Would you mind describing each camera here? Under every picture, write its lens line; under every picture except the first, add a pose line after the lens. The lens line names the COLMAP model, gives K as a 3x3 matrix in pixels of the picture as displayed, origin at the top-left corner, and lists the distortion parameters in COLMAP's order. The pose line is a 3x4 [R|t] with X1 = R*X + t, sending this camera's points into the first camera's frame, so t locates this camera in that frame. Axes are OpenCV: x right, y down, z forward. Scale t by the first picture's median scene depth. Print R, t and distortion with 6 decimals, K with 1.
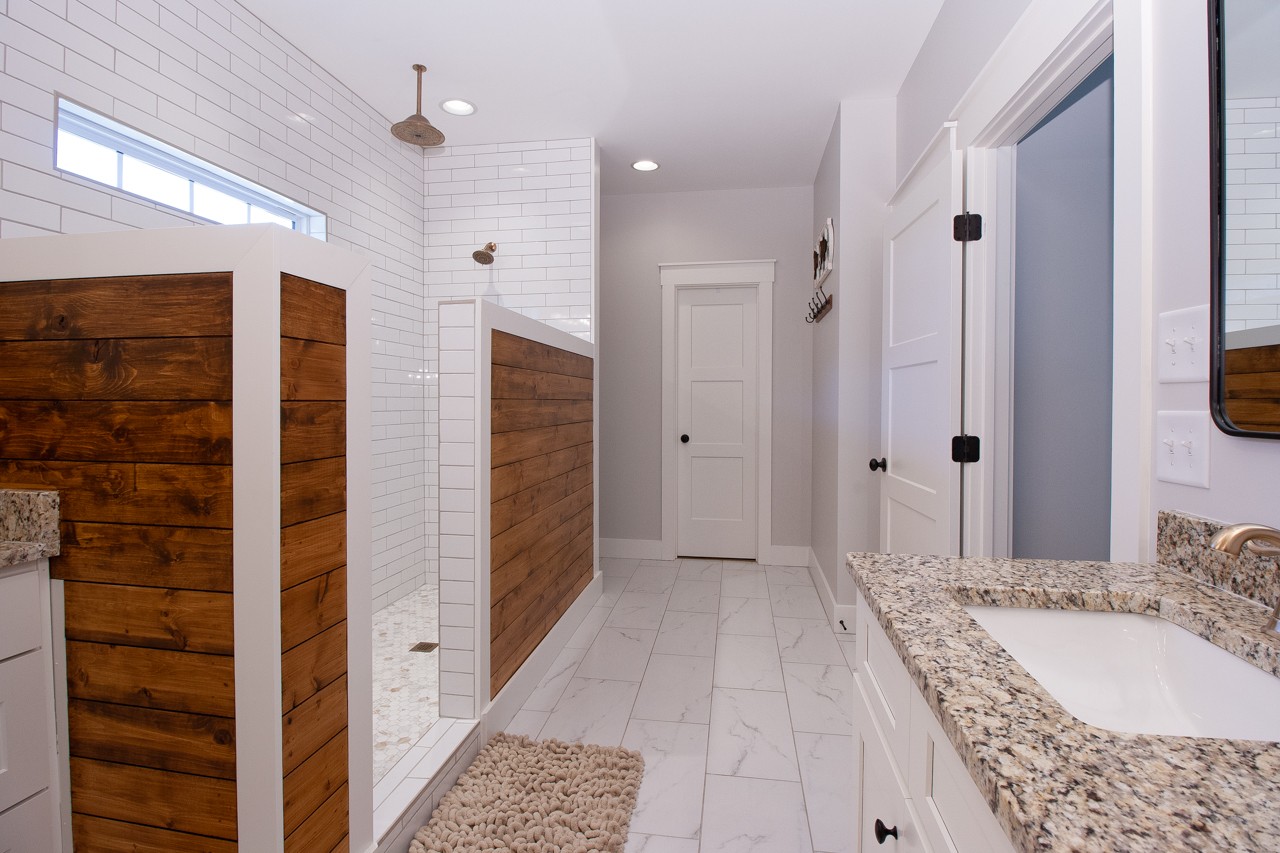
lens RADIAL K [[591.6, 0, 645.8], [0, 591.6, 411.3], [0, 0, 1]] dist [-0.003223, -0.011277]
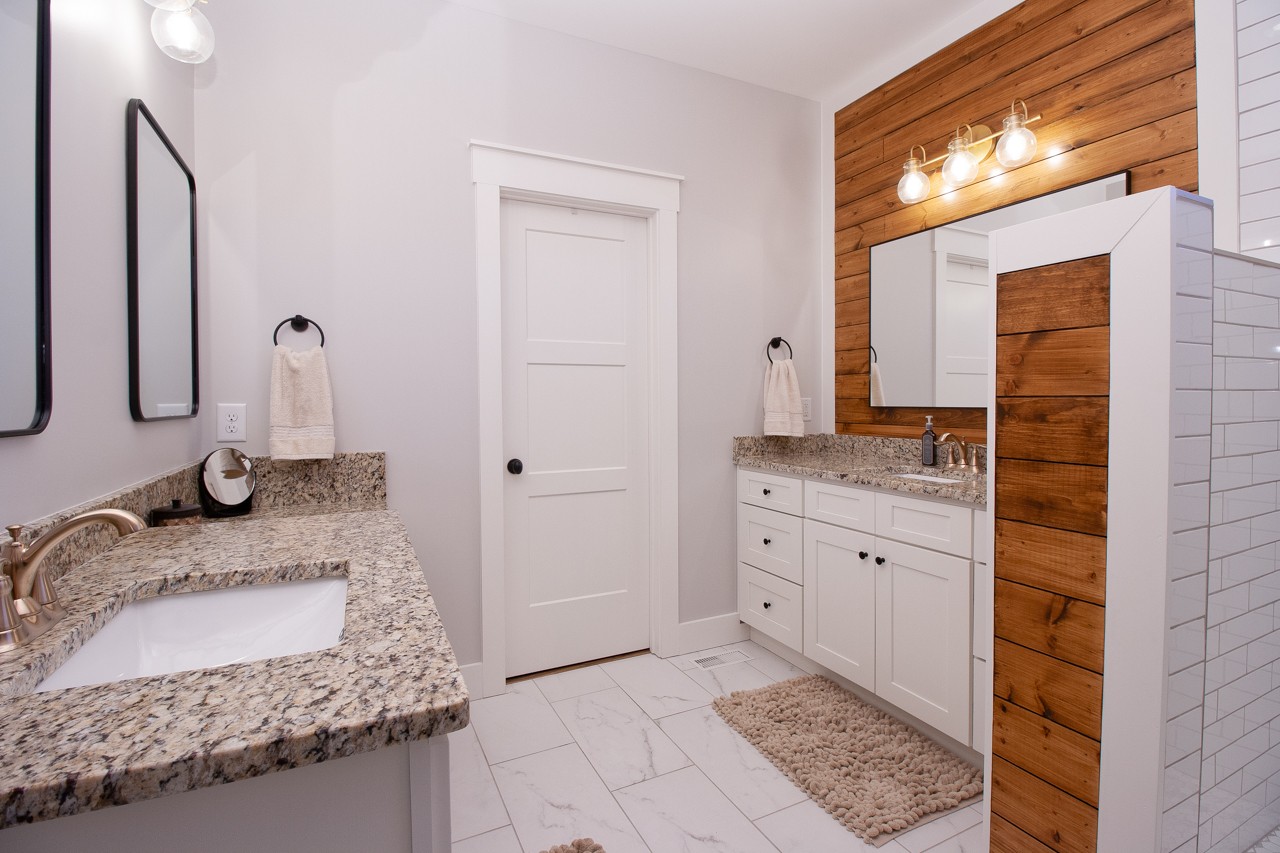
lens RADIAL K [[591.6, 0, 645.8], [0, 591.6, 411.3], [0, 0, 1]] dist [-0.003223, -0.011277]
pose [[-0.812533, 0.012518, -0.582781, 0.508666], [-0.008207, 0.999425, 0.032911, -0.021502], [0.582858, 0.031524, -0.811962, 1.494018]]
